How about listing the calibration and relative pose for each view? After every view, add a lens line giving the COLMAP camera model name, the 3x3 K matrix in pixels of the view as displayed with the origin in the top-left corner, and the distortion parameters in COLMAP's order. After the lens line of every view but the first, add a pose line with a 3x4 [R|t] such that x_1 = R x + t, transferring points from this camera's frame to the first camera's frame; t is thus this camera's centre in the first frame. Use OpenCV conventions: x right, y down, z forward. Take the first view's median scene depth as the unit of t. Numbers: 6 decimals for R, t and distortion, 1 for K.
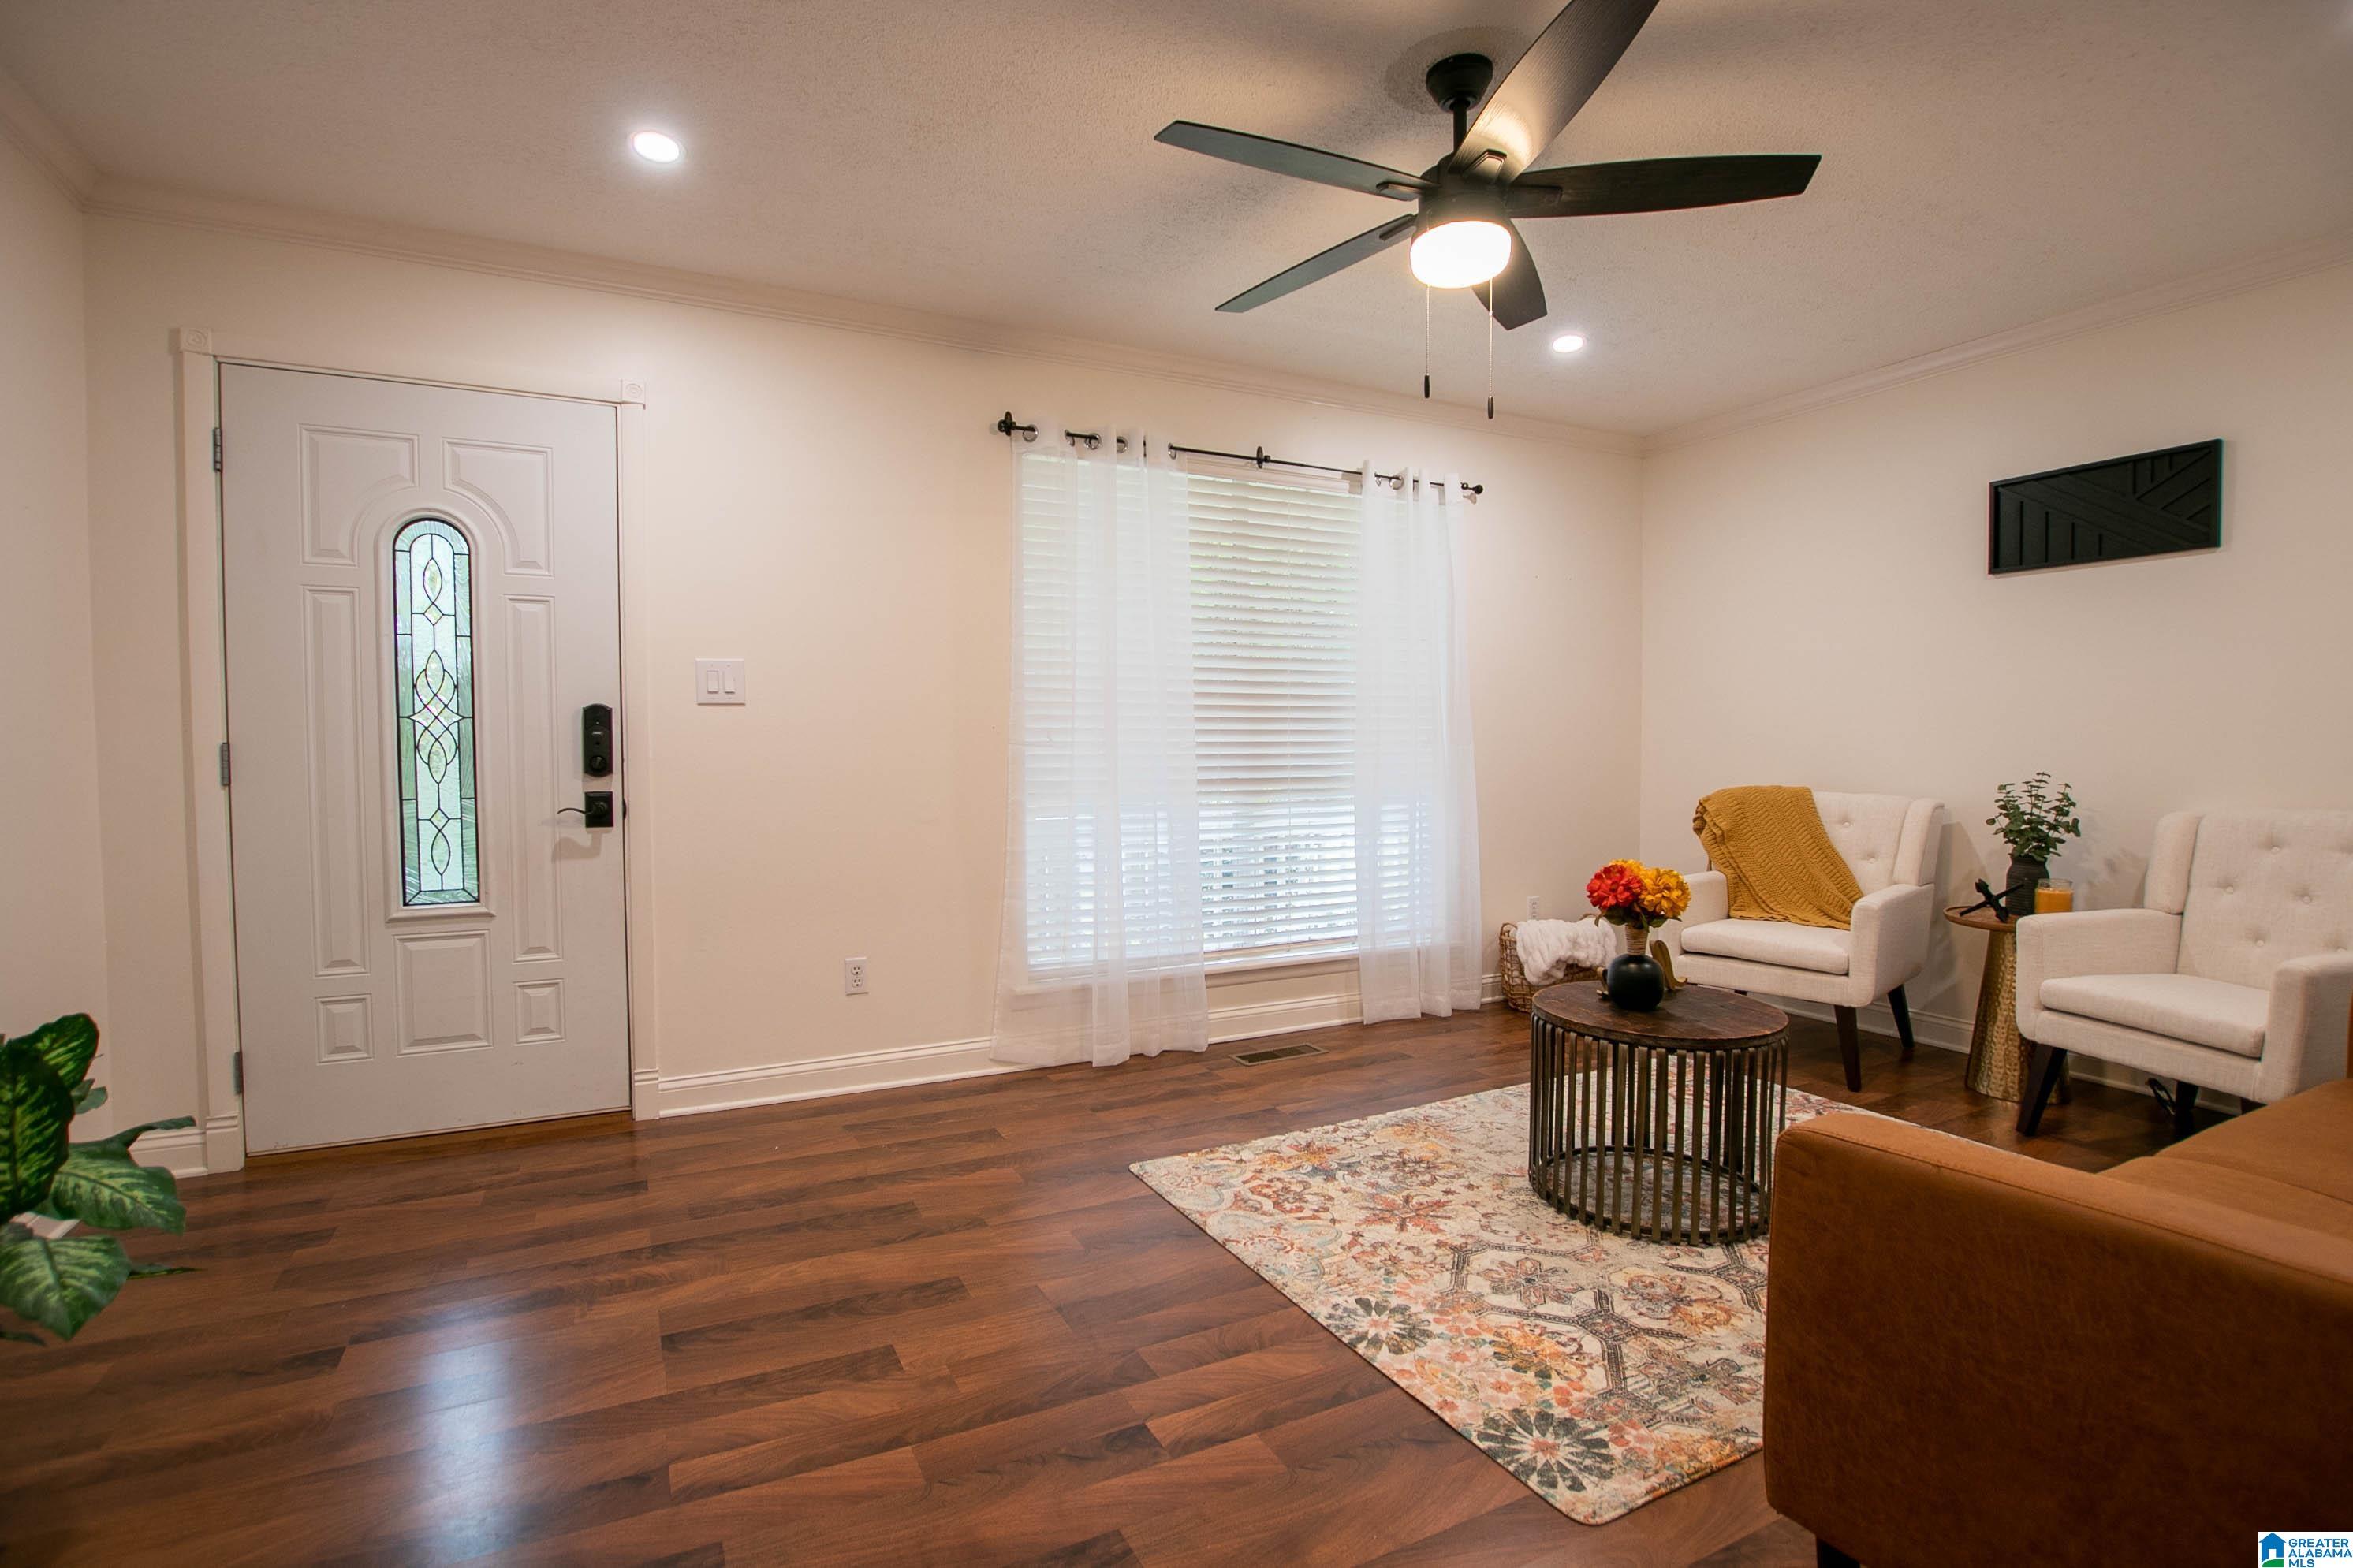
lens RADIAL K [[1143.8, 0, 1176.5], [0, 1143.8, 784.0], [0, 0, 1]] dist [-0.023480, -0.000009]
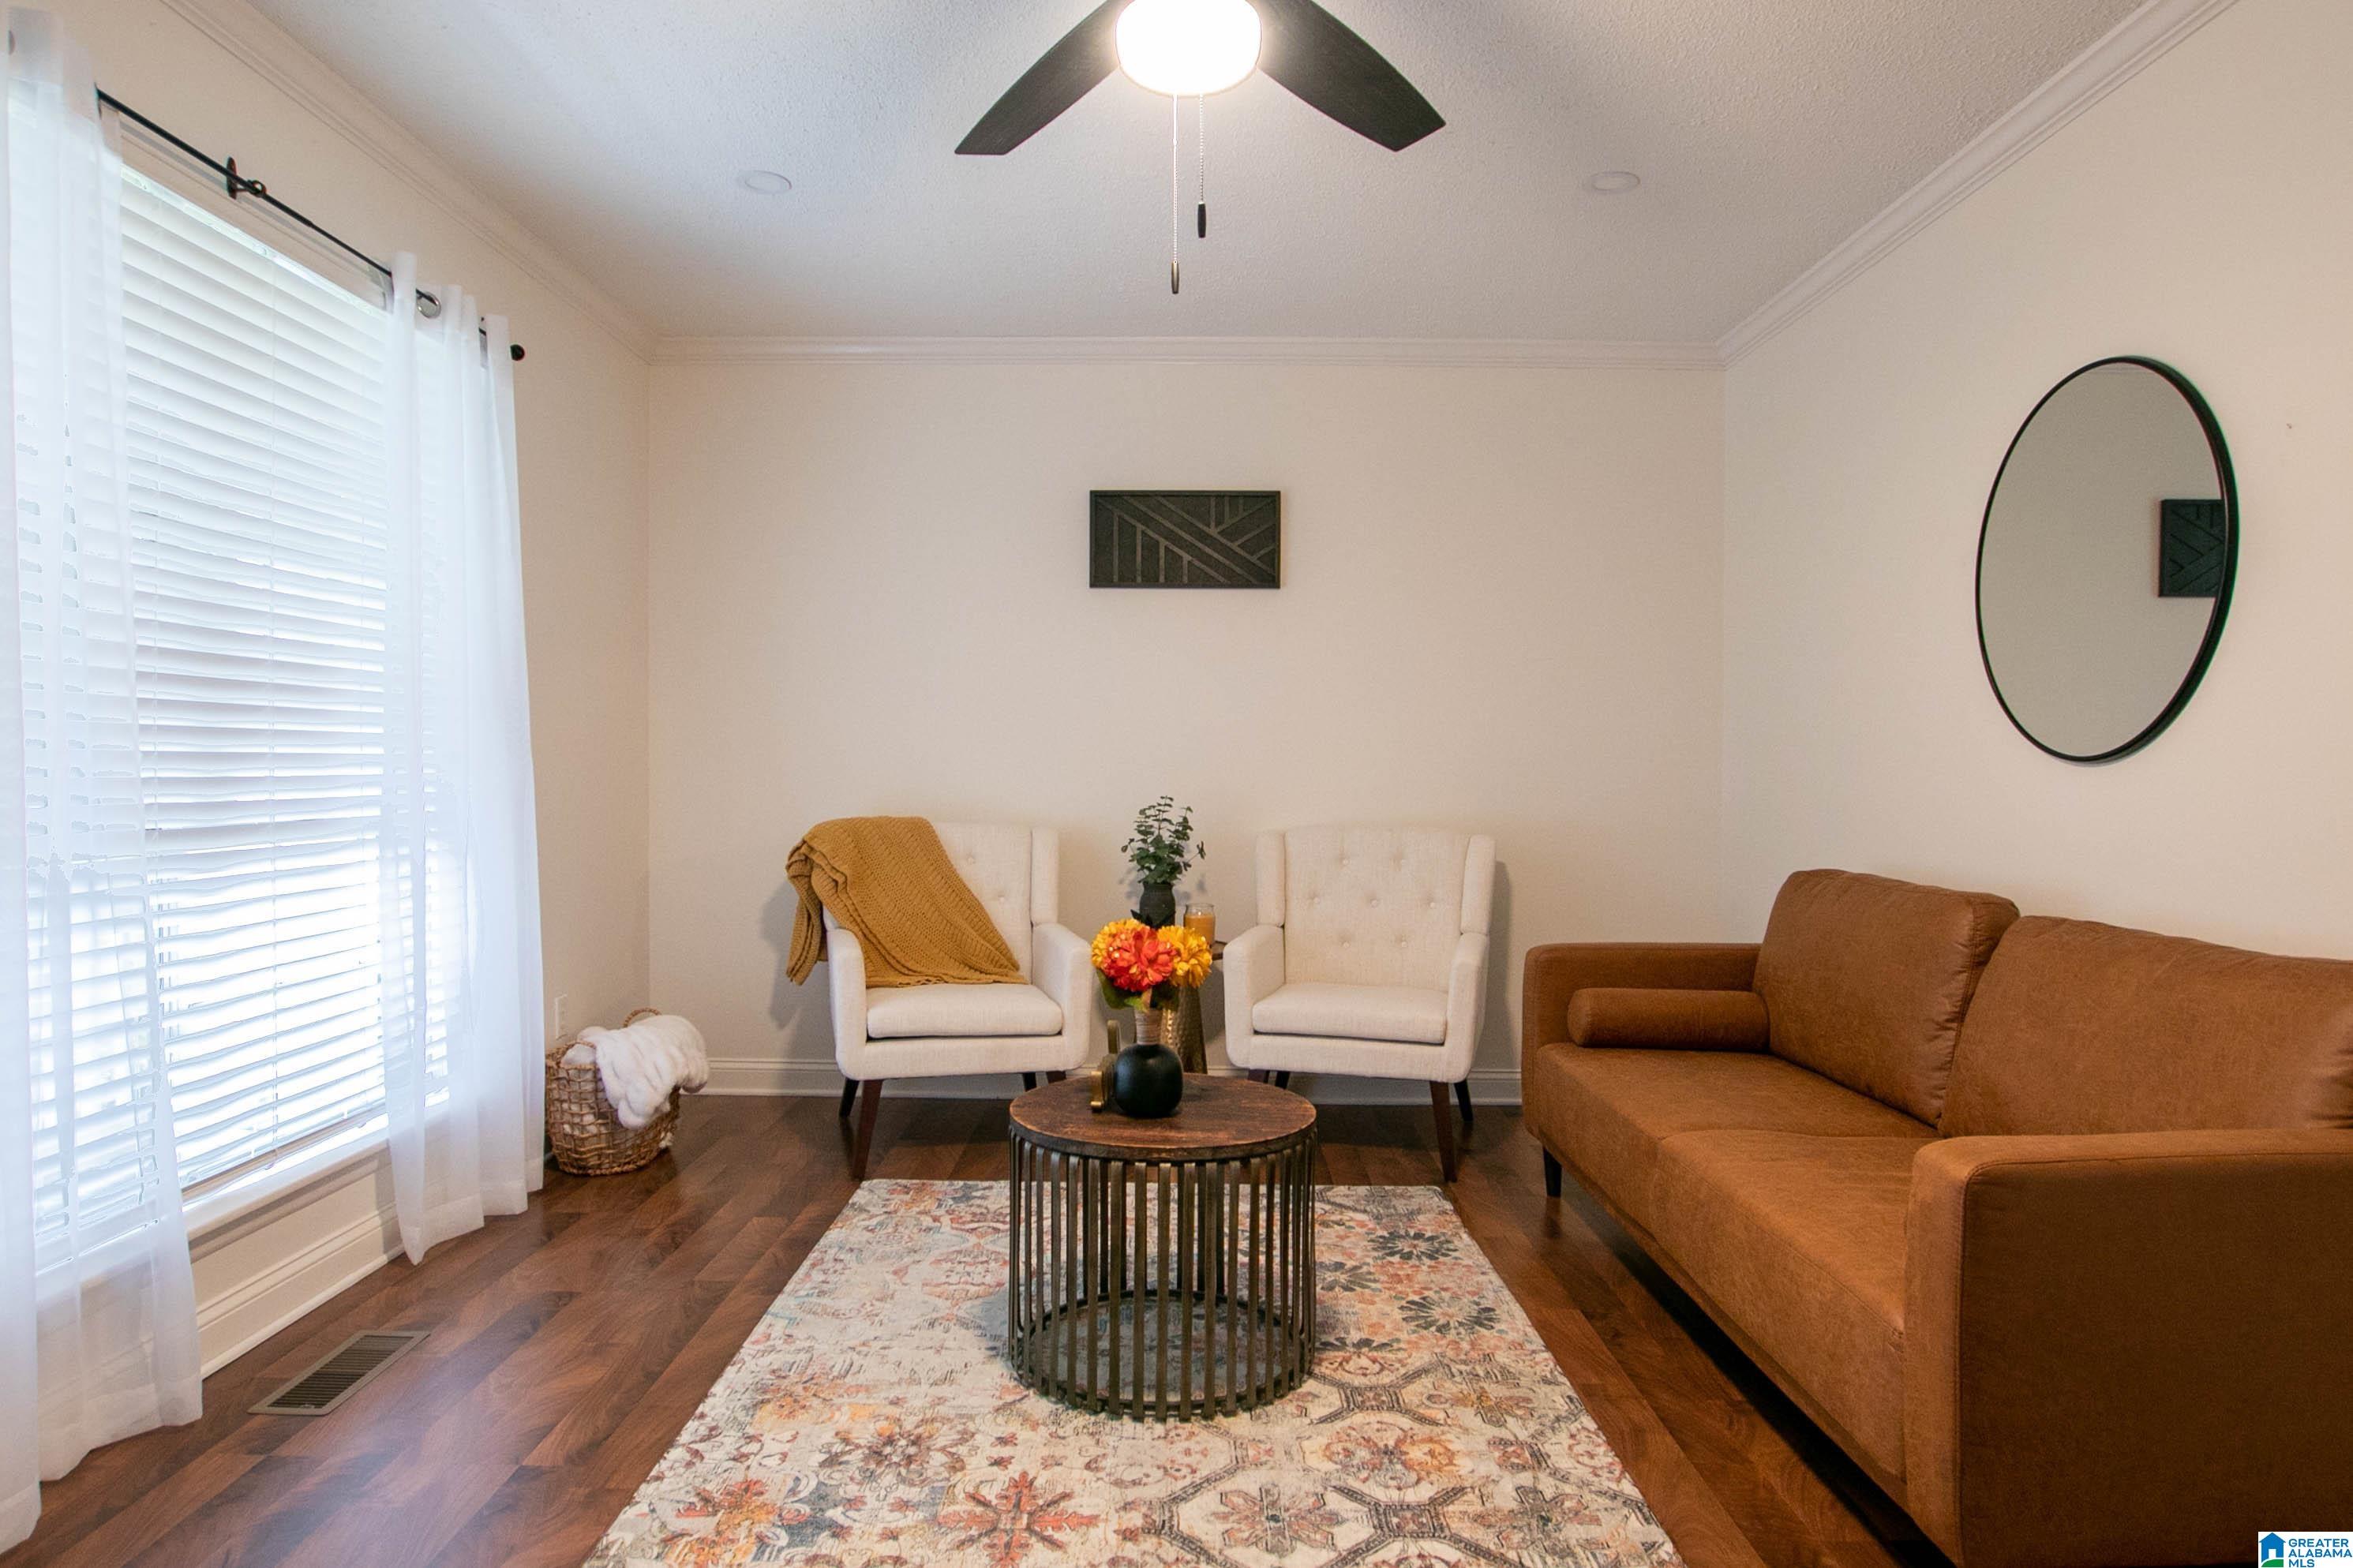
lens RADIAL K [[1425.9, 0, 1176.5], [0, 1425.9, 784.0], [0, 0, 1]] dist [-0.036142, 0.000057]
pose [[0.450379, -0.001869, 0.892836, -0.386896], [0.026578, 0.999583, -0.011315, -0.007813], [-0.892442, 0.028826, 0.450241, 0.502850]]
